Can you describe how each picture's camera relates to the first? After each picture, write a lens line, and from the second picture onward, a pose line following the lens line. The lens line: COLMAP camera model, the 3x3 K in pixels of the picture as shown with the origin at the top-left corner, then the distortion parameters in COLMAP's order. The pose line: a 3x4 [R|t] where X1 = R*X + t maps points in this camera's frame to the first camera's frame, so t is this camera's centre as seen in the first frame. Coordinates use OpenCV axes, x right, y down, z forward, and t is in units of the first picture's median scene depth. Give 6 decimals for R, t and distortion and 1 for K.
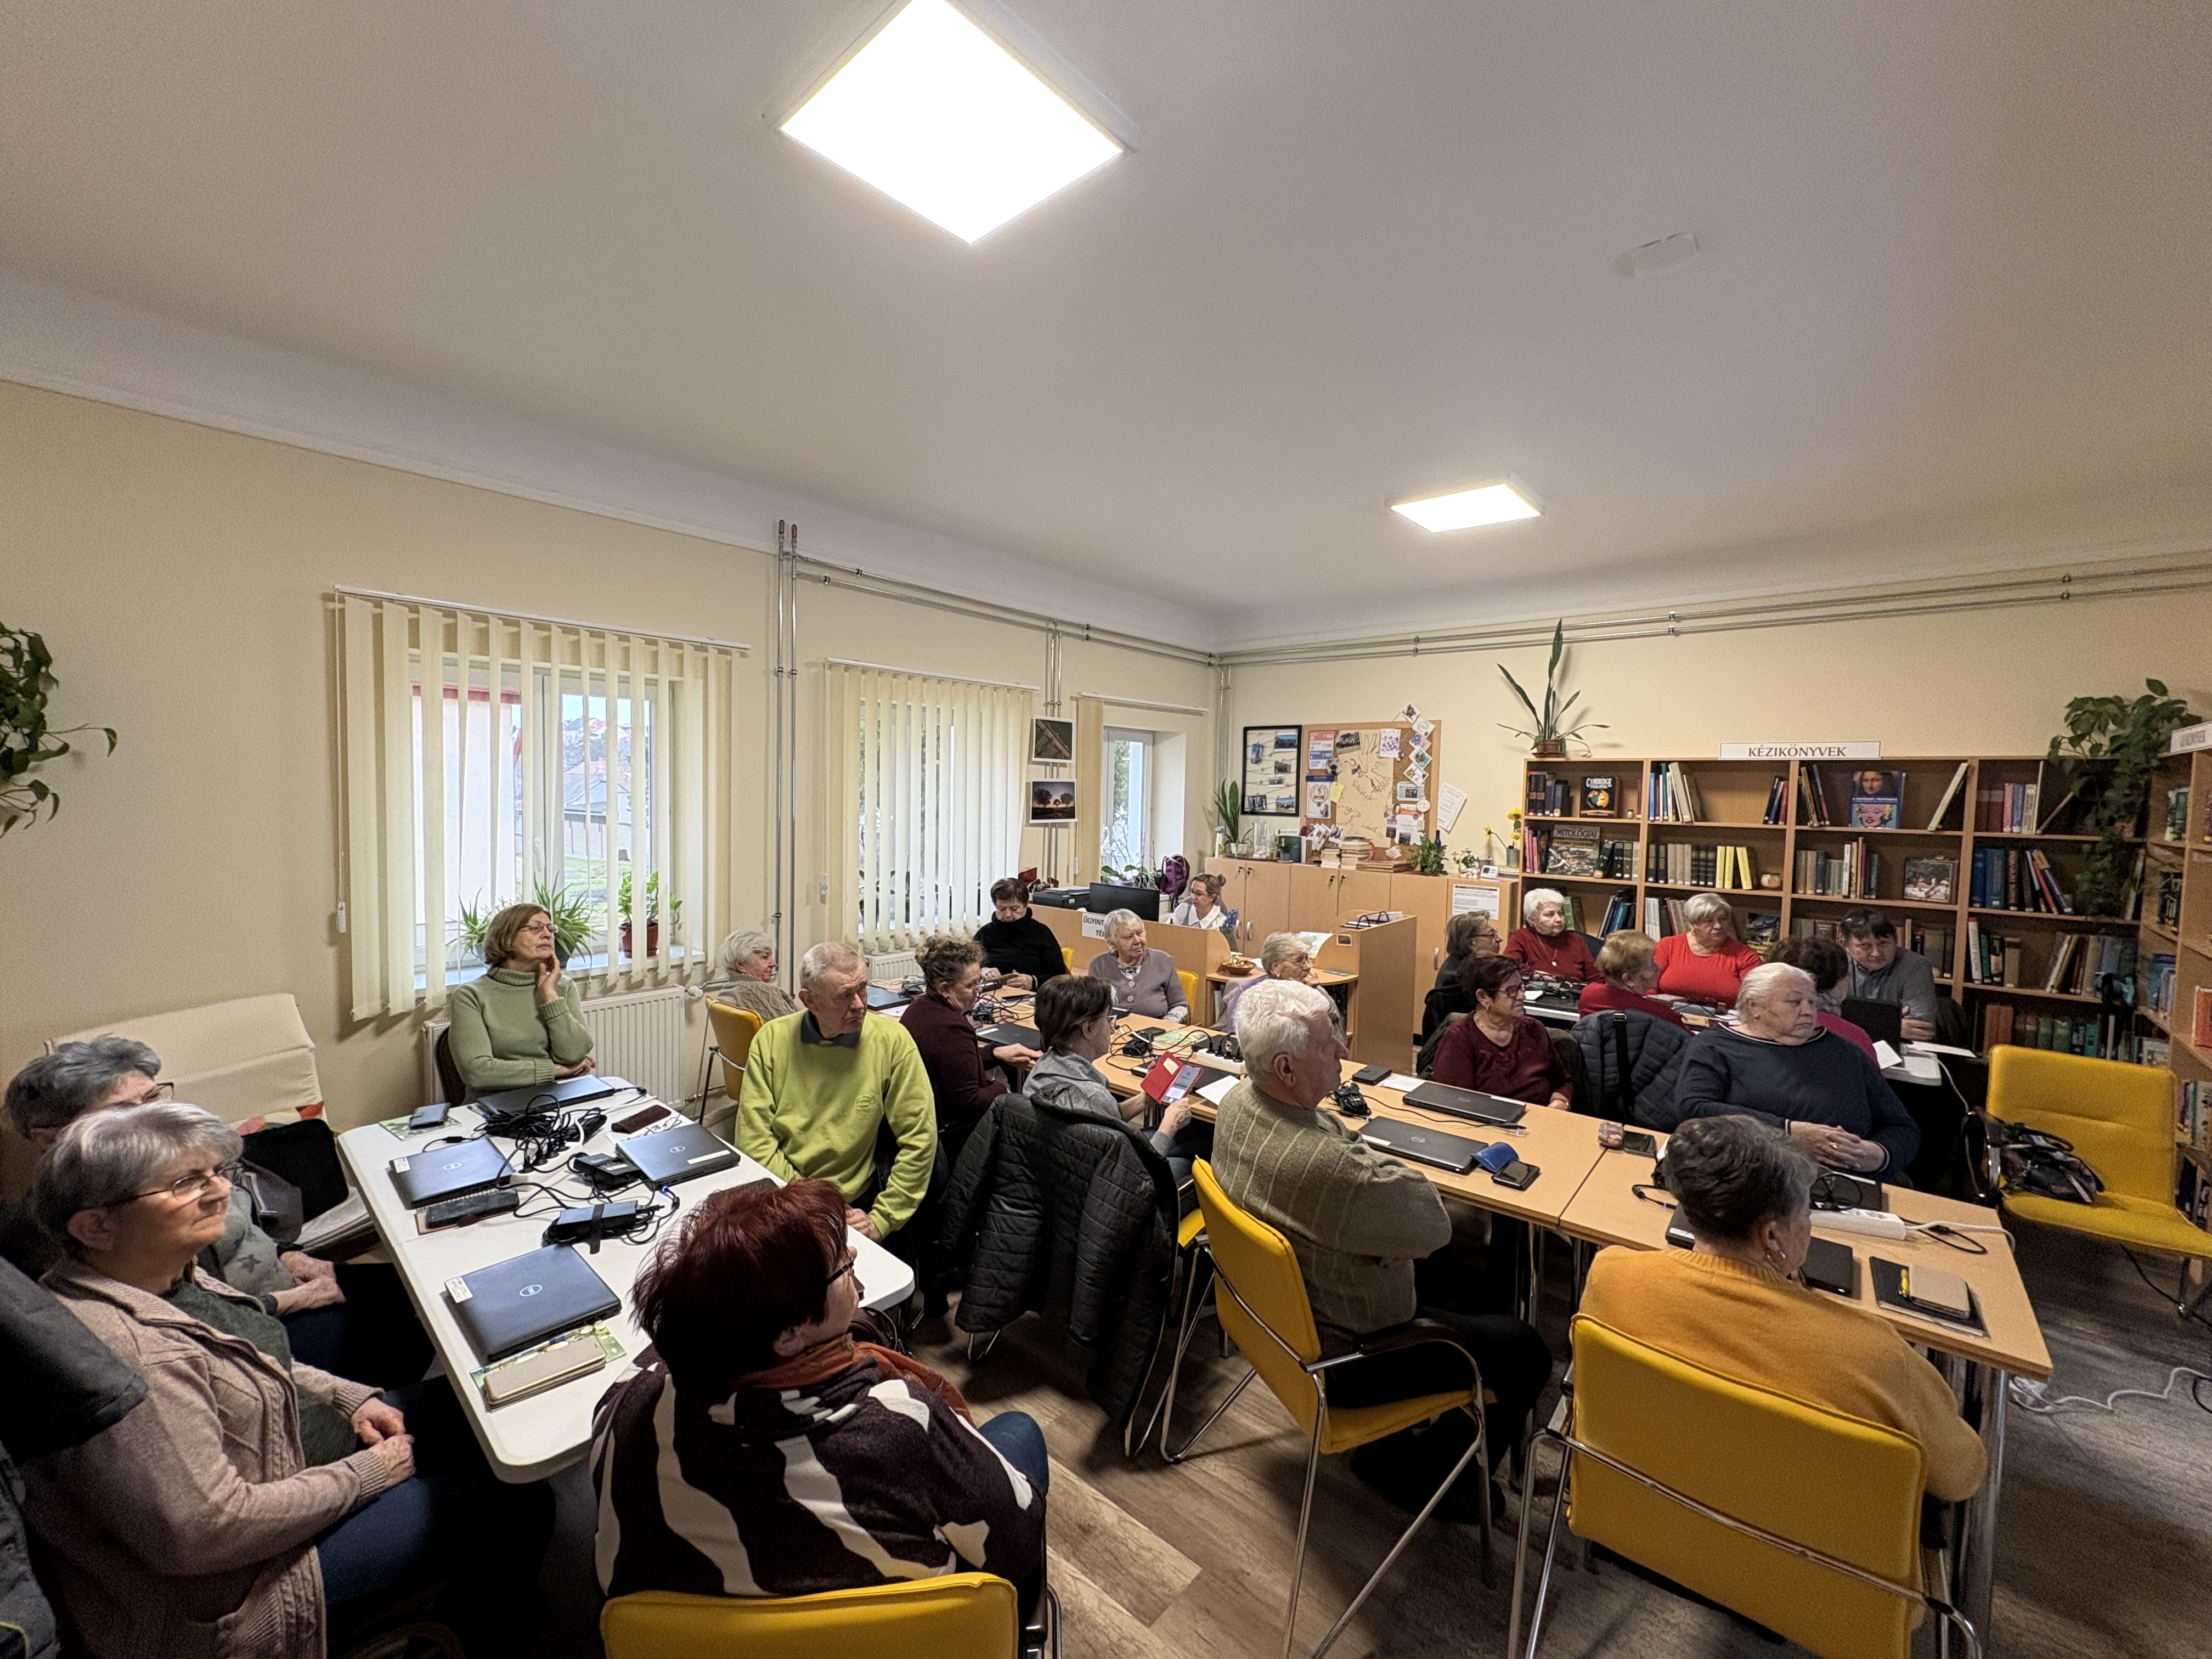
lens RADIAL K [[882.2, 0, 1106.1], [0, 882.2, 828.7], [0, 0, 1]] dist [0.001767, -0.000027]
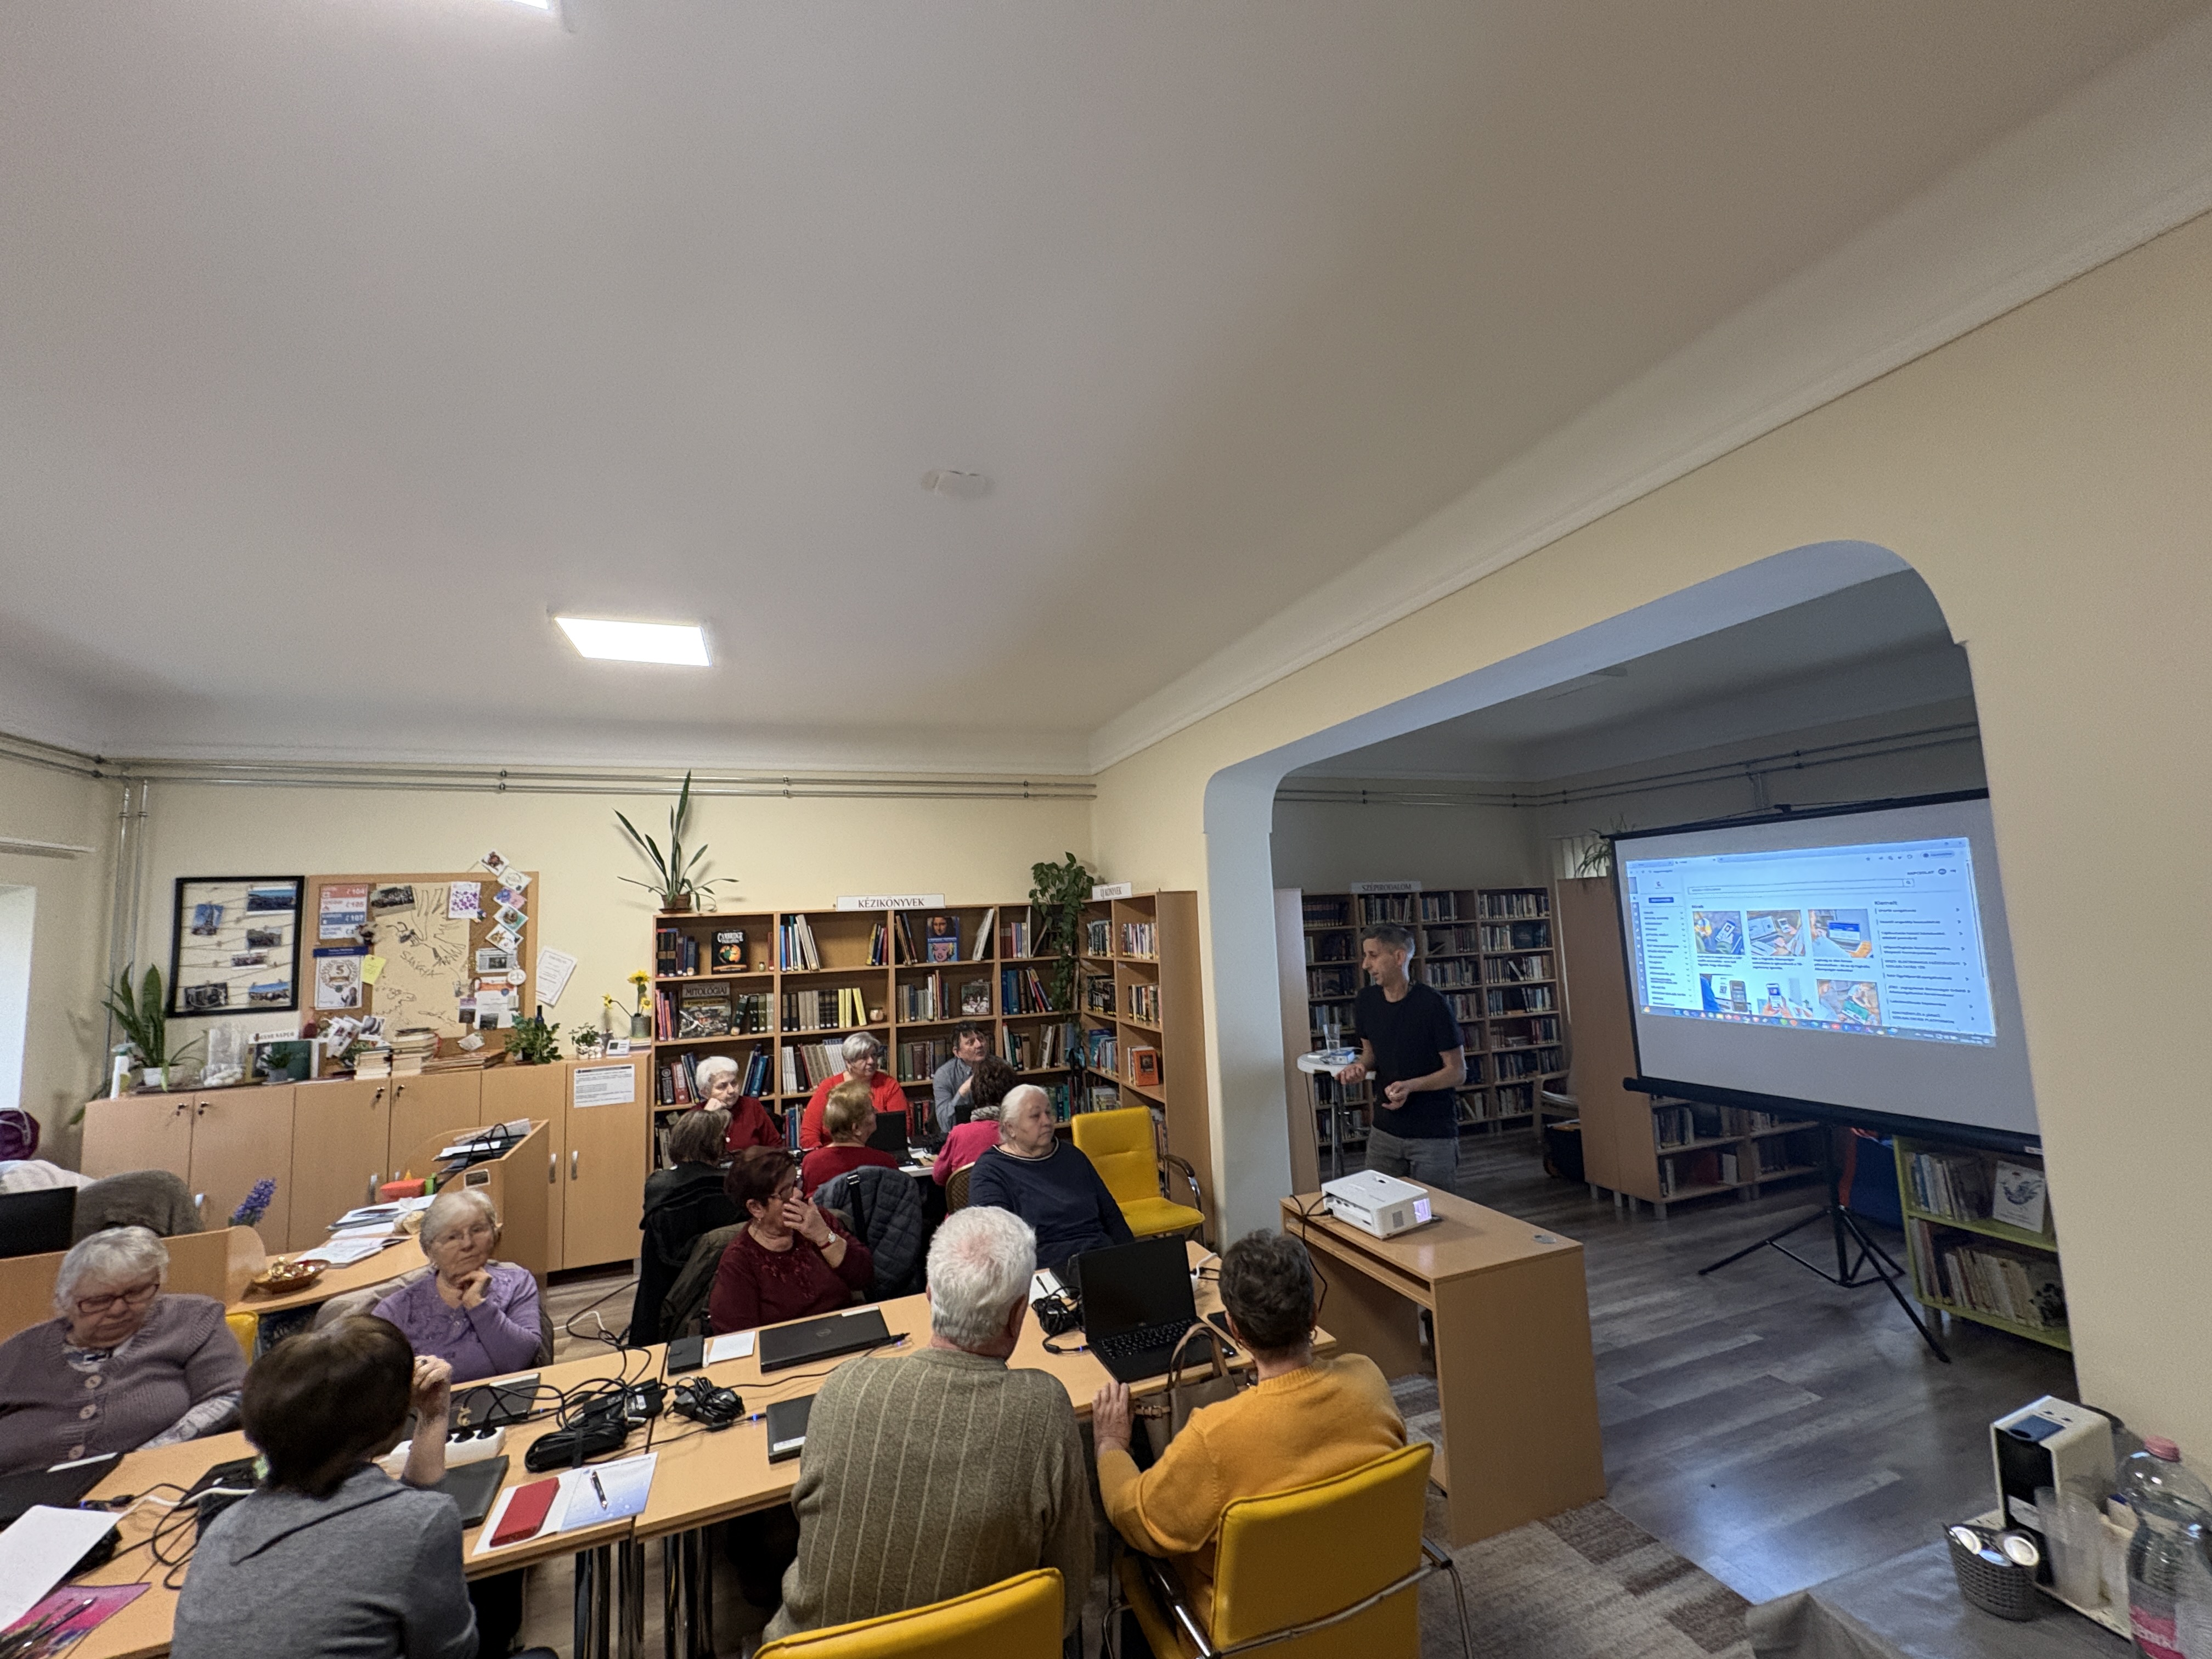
lens RADIAL K [[882.2, 0, 1105.6], [0, 882.2, 832.6], [0, 0, 1]] dist [0.001767, -0.000027]
pose [[0.471029, 0.047073, 0.880861, -0.121501], [0.092528, 0.990430, -0.102406, -0.028570], [-0.877252, 0.129741, 0.462165, 0.161960]]
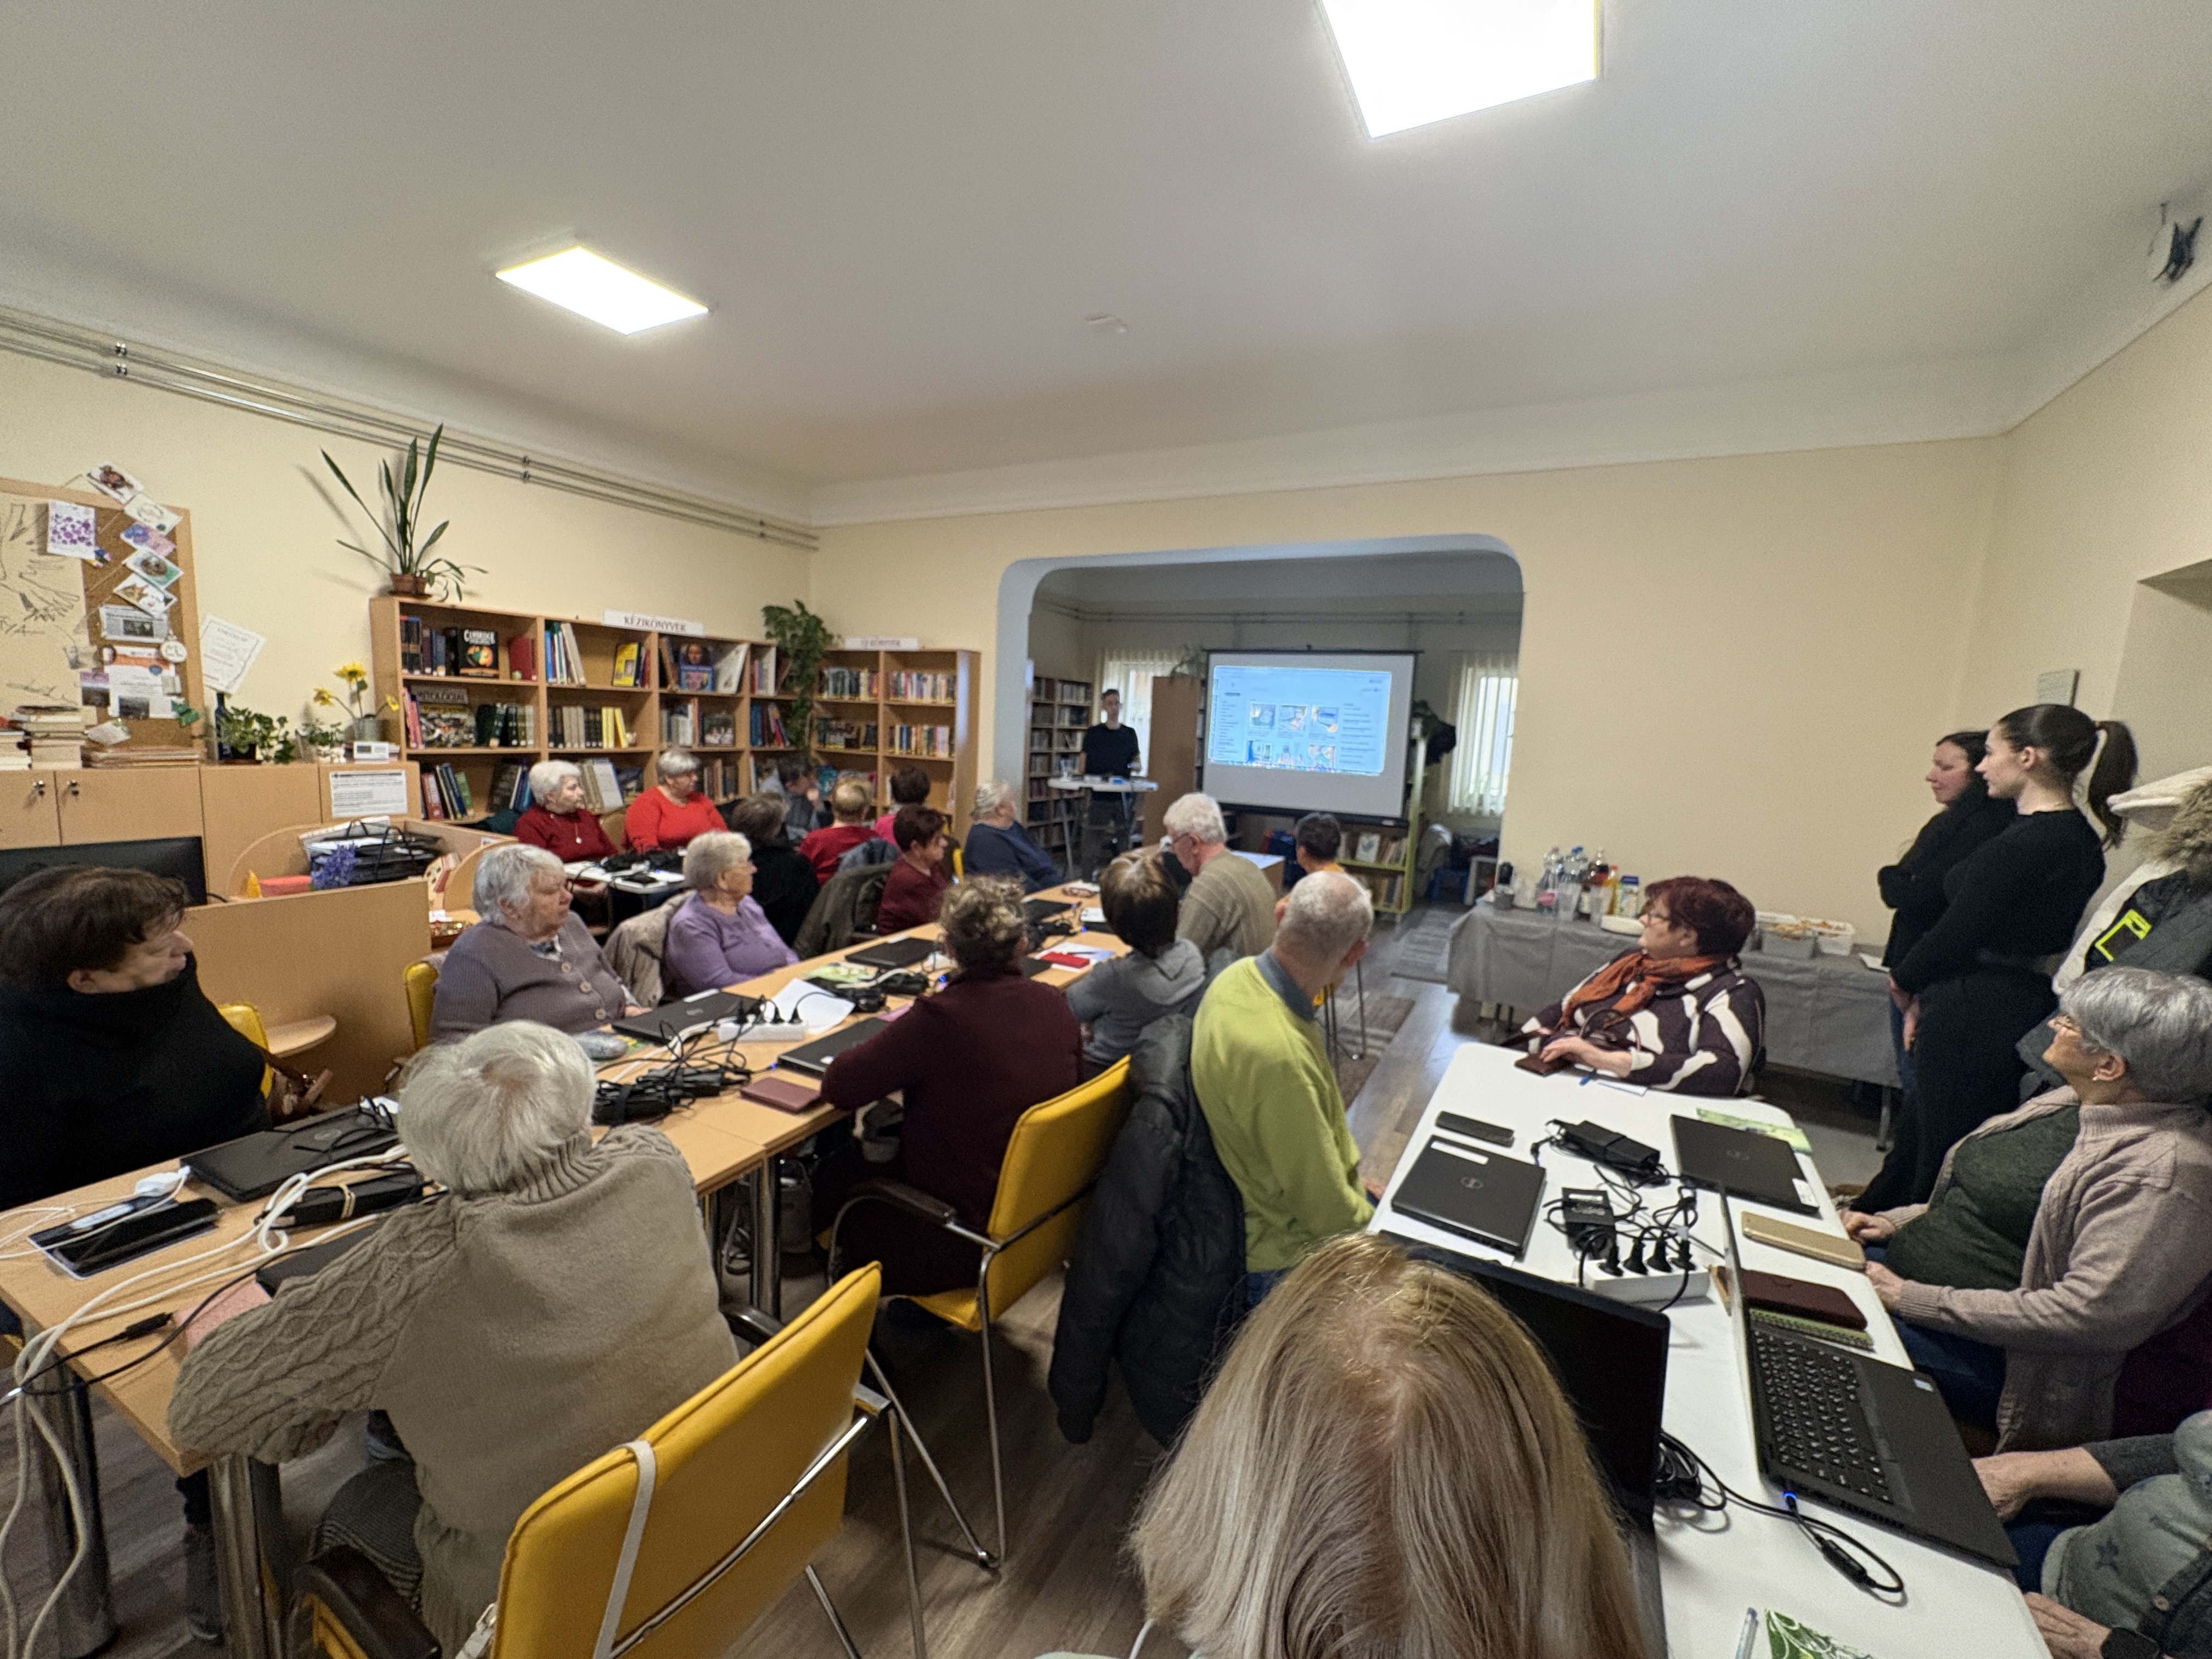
lens RADIAL K [[882.2, 0, 1111.7], [0, 882.2, 829.4], [0, 0, 1]] dist [0.001767, -0.000027]
pose [[-0.223894, -0.154957, 0.962216, -0.445724], [-0.007193, 0.987515, 0.157358, -0.006622], [-0.974587, 0.028310, -0.222214, 0.604829]]
